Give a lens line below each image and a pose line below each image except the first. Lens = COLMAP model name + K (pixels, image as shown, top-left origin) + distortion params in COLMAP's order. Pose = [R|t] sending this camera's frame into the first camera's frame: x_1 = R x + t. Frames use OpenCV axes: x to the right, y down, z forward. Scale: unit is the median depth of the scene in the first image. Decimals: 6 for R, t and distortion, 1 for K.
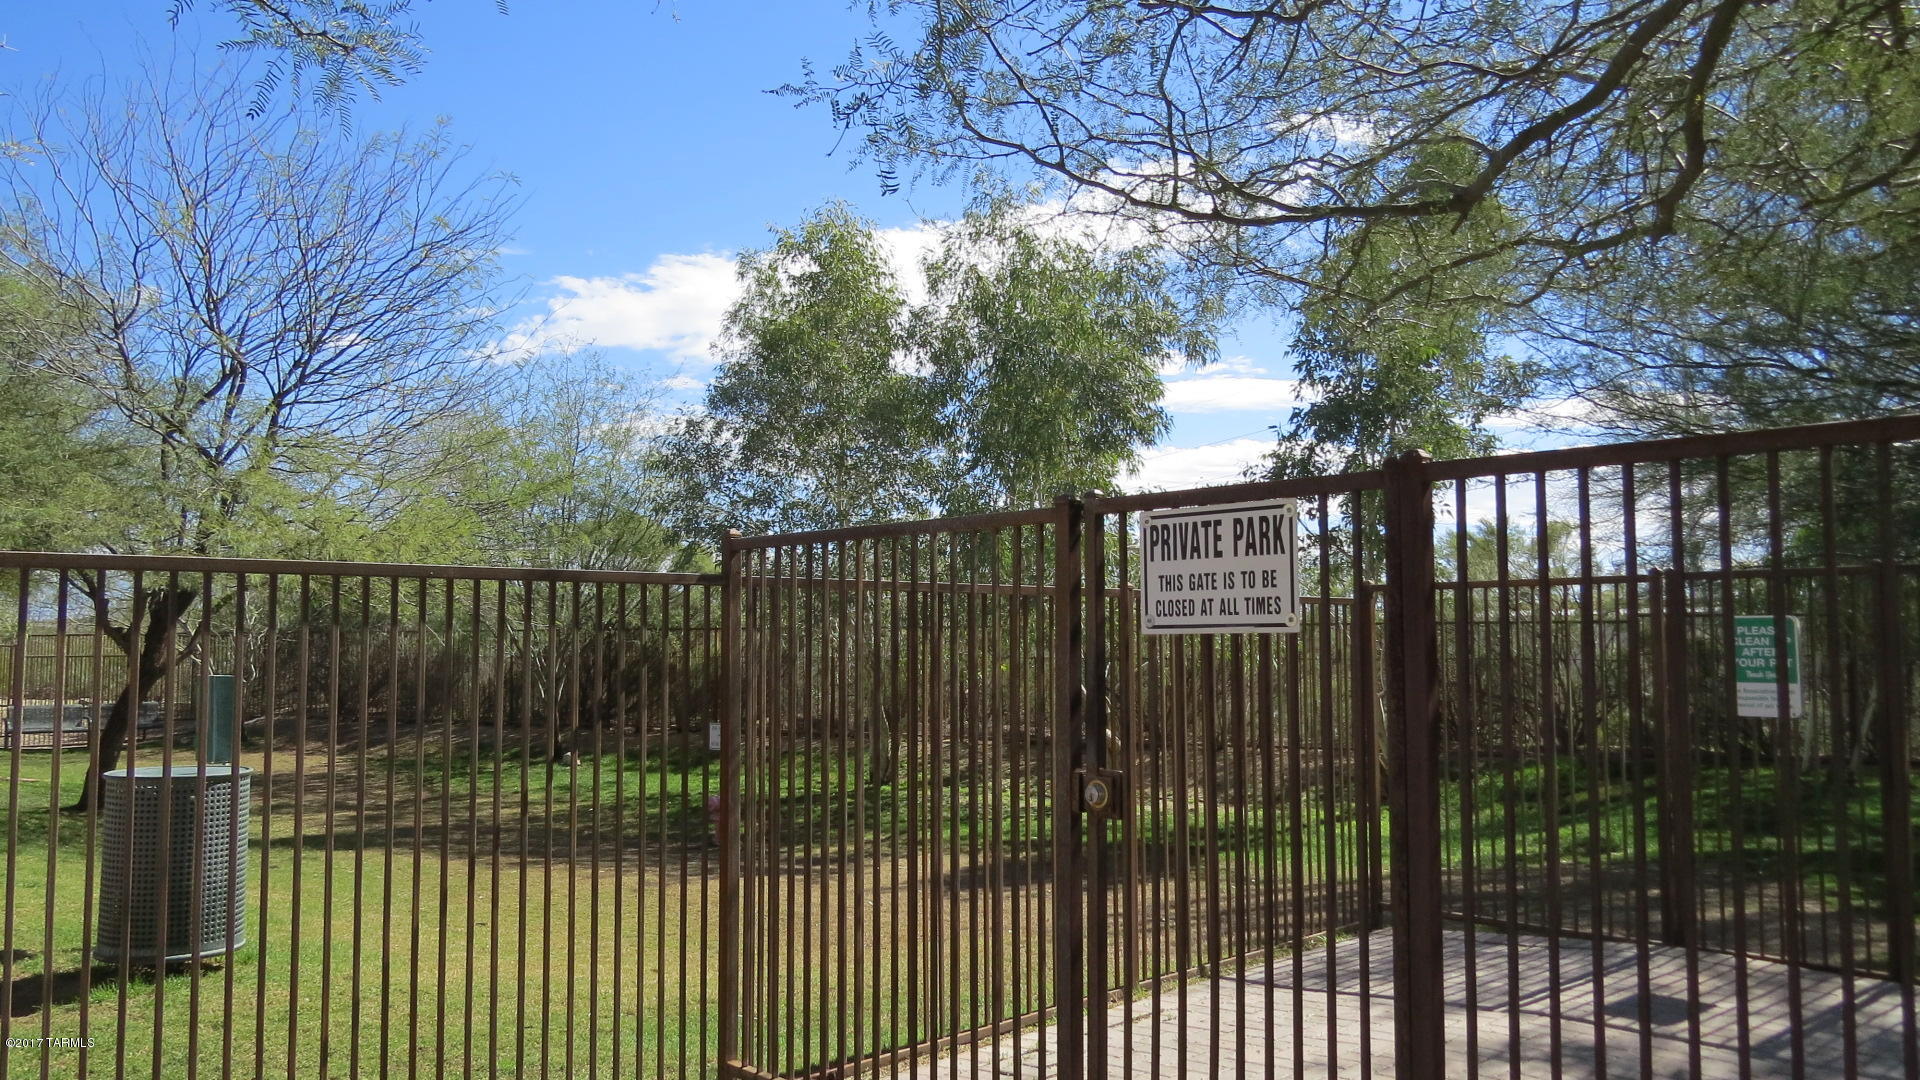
lens RADIAL K [[1495.8, 0, 960.0], [0, 1495.8, 540.0], [0, 0, 1]] dist [0.000505, 0.001244]
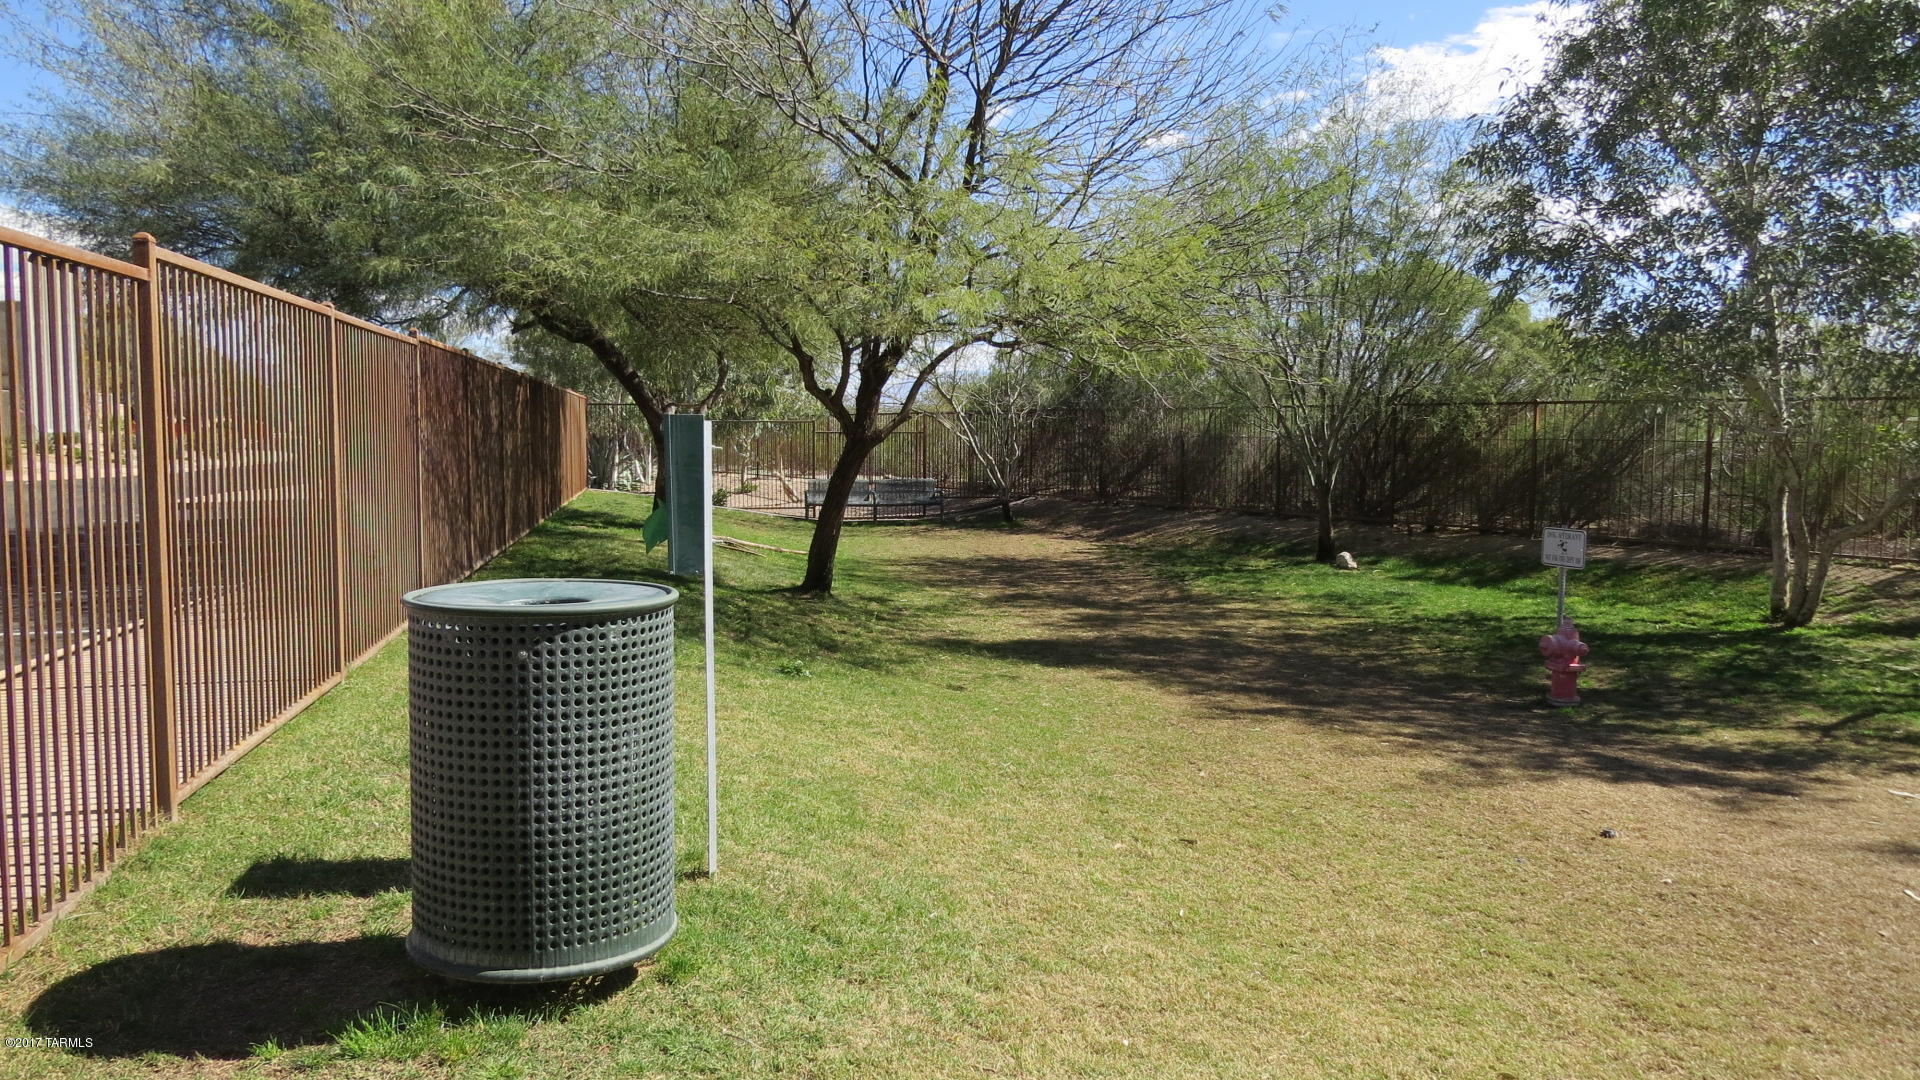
lens RADIAL K [[1330.9, 0, 960.0], [0, 1330.9, 540.0], [0, 0, 1]] dist [0.001937, 0.001049]
pose [[0.843907, 0.057870, -0.533359, -0.058941], [0.020596, 0.989938, 0.139998, 0.033021], [0.536094, -0.129130, 0.834223, 0.320370]]
